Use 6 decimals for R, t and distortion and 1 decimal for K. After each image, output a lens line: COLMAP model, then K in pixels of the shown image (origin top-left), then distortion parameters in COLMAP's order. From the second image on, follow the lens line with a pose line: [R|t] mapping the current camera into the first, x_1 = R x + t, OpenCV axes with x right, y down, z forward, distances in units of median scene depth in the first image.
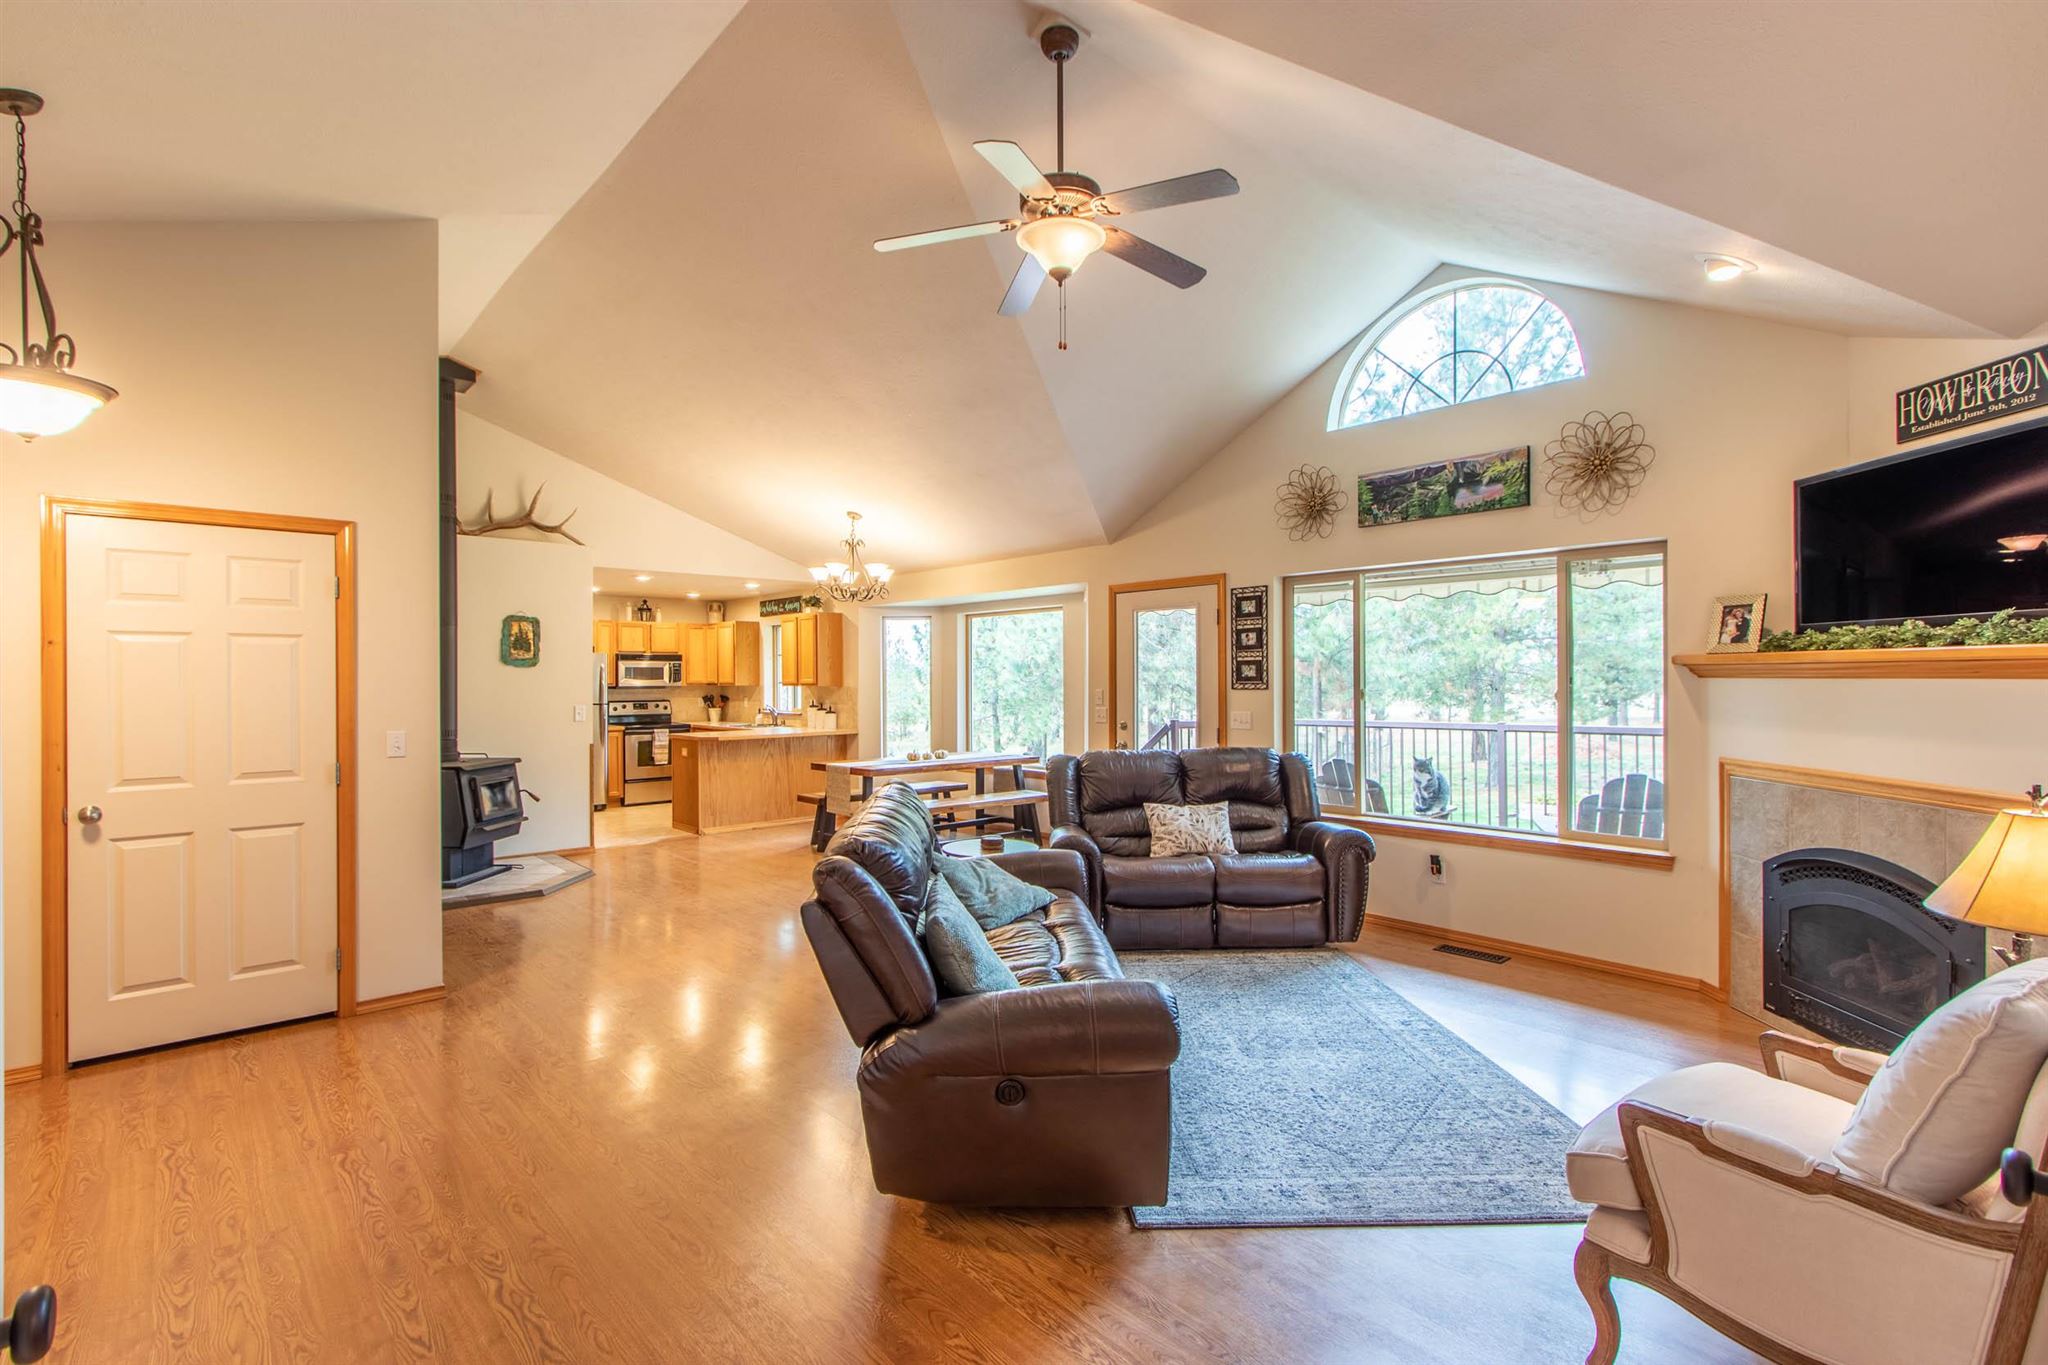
lens RADIAL K [[942.1, 0, 1007.8], [0, 942.1, 681.6], [0, 0, 1]] dist [0.008673, -0.000402]
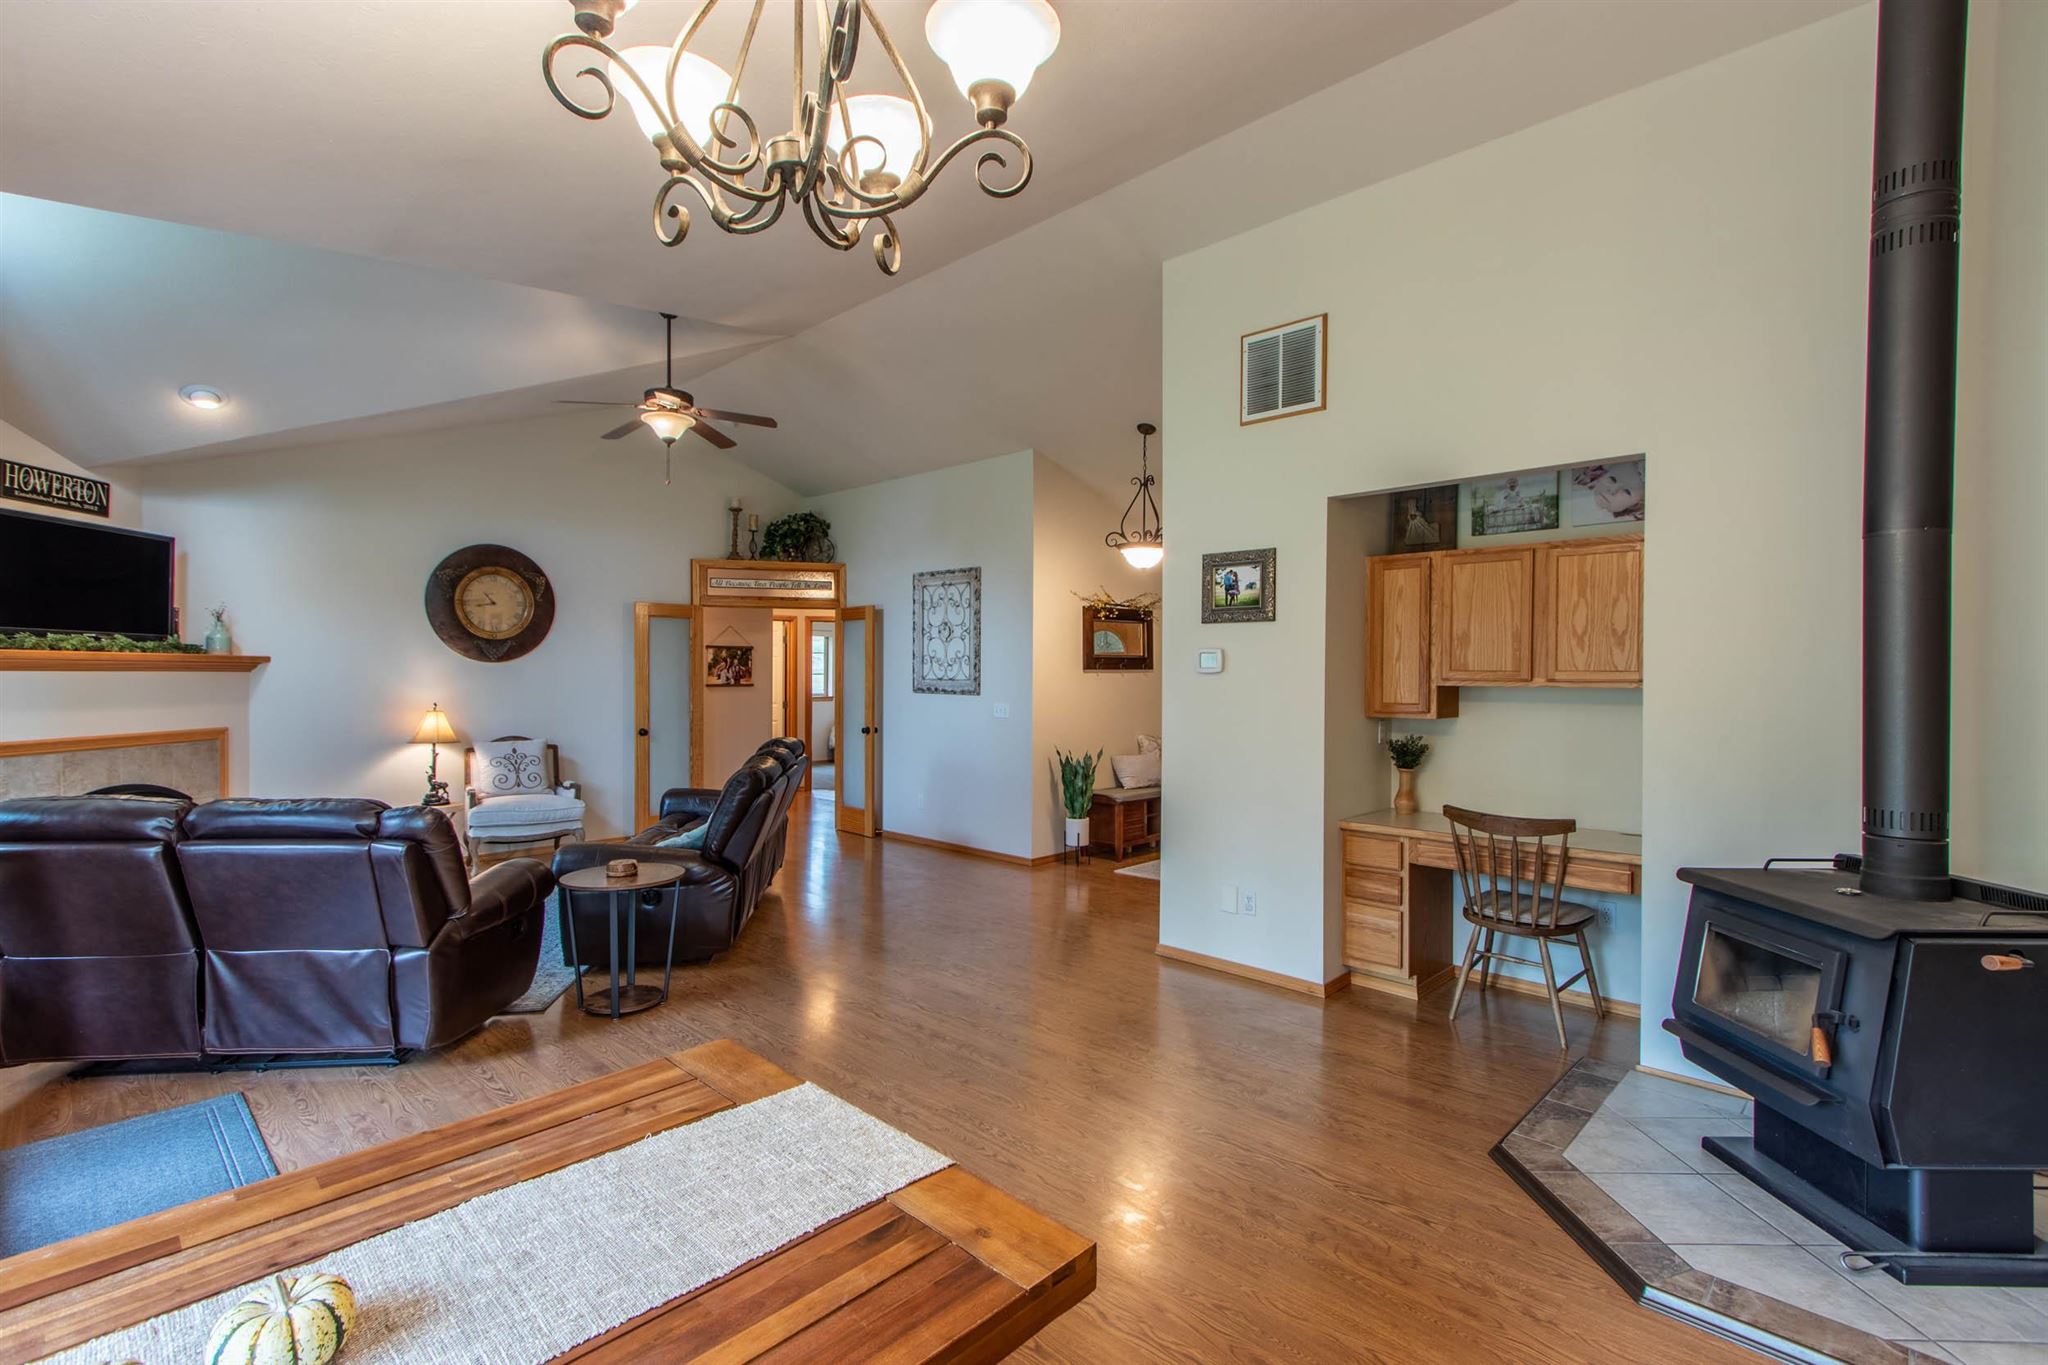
lens RADIAL K [[938.4, 0, 993.7], [0, 938.4, 681.2], [0, 0, 1]] dist [0.002841, -0.000366]
pose [[-0.997447, 0.000567, -0.071408, -0.225322], [-0.000494, 0.999890, 0.014846, -0.006095], [0.071409, 0.014844, -0.997337, 1.489922]]
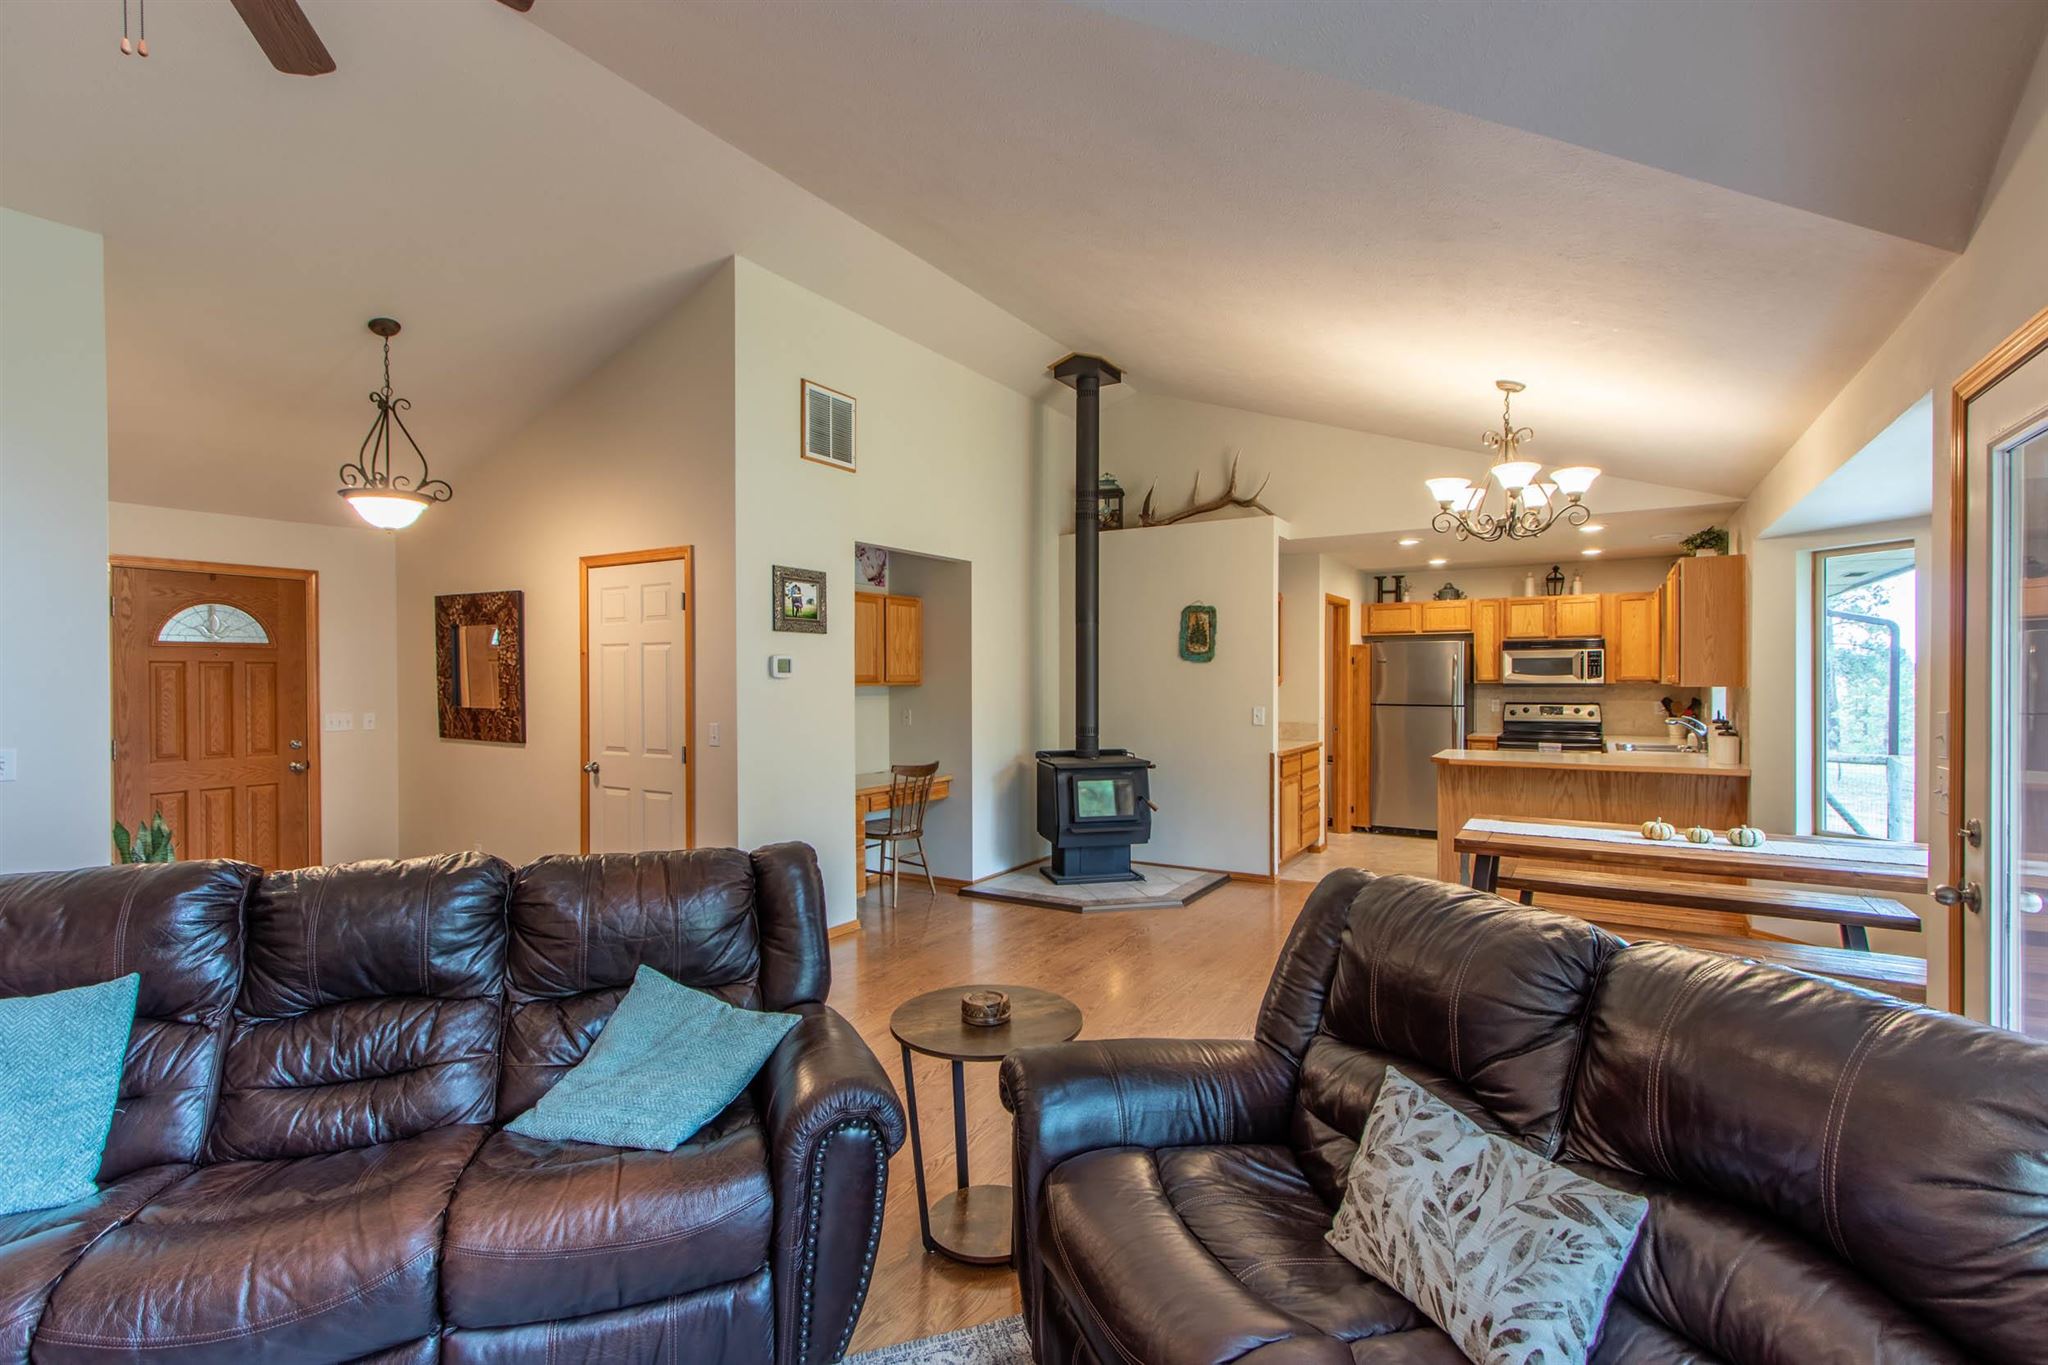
lens RADIAL K [[938.4, 0, 993.7], [0, 938.4, 681.2], [0, 0, 1]] dist [0.002841, -0.000366]
pose [[0.275820, 0.008863, -0.961169, 0.369944], [-0.000015, 0.999958, 0.009216, -0.006670], [0.961209, -0.002528, 0.275808, 0.700521]]
